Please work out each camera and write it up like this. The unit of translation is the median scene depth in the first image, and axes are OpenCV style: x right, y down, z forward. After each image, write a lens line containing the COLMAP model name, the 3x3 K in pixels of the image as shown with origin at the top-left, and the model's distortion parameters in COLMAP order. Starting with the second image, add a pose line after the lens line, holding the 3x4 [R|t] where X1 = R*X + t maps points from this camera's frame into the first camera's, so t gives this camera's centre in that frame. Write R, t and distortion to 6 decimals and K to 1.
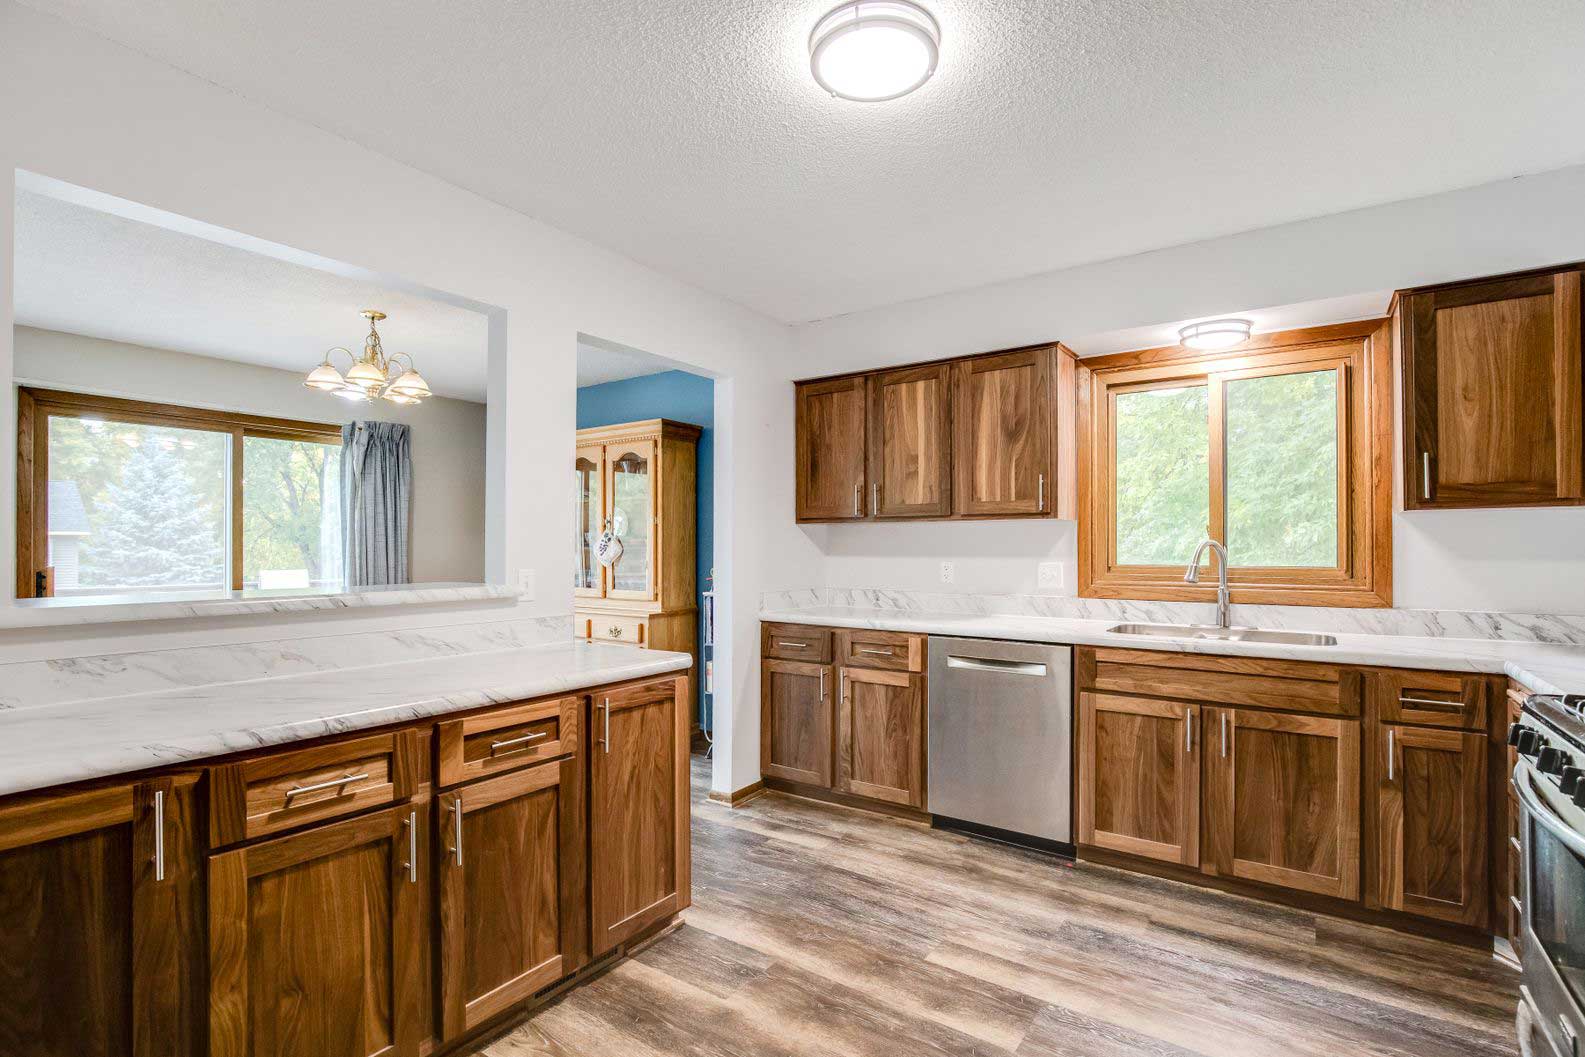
lens RADIAL K [[725.7, 0, 821.3], [0, 725.7, 548.1], [0, 0, 1]] dist [-0.015000, 0.000195]
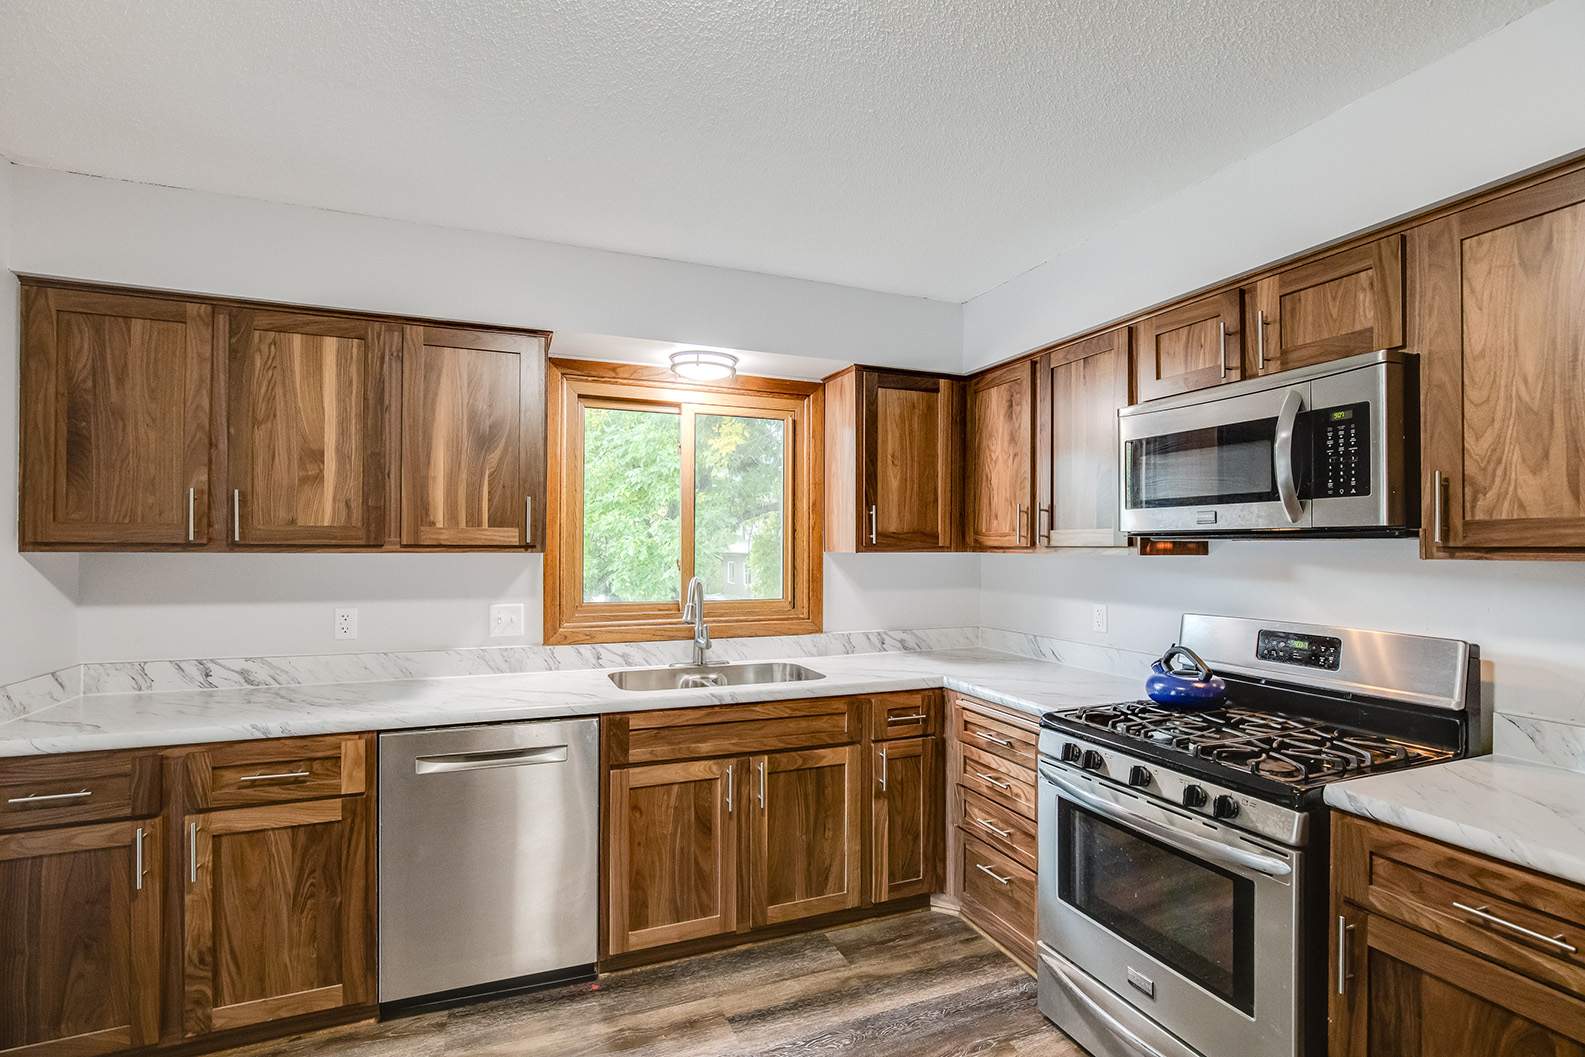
lens RADIAL K [[725.7, 0, 821.3], [0, 725.7, 548.1], [0, 0, 1]] dist [-0.015000, 0.000195]
pose [[0.568439, 0.005798, 0.822705, -0.176323], [-0.003315, 0.999983, -0.004757, -0.048577], [-0.822719, -0.000023, 0.568448, 0.332964]]
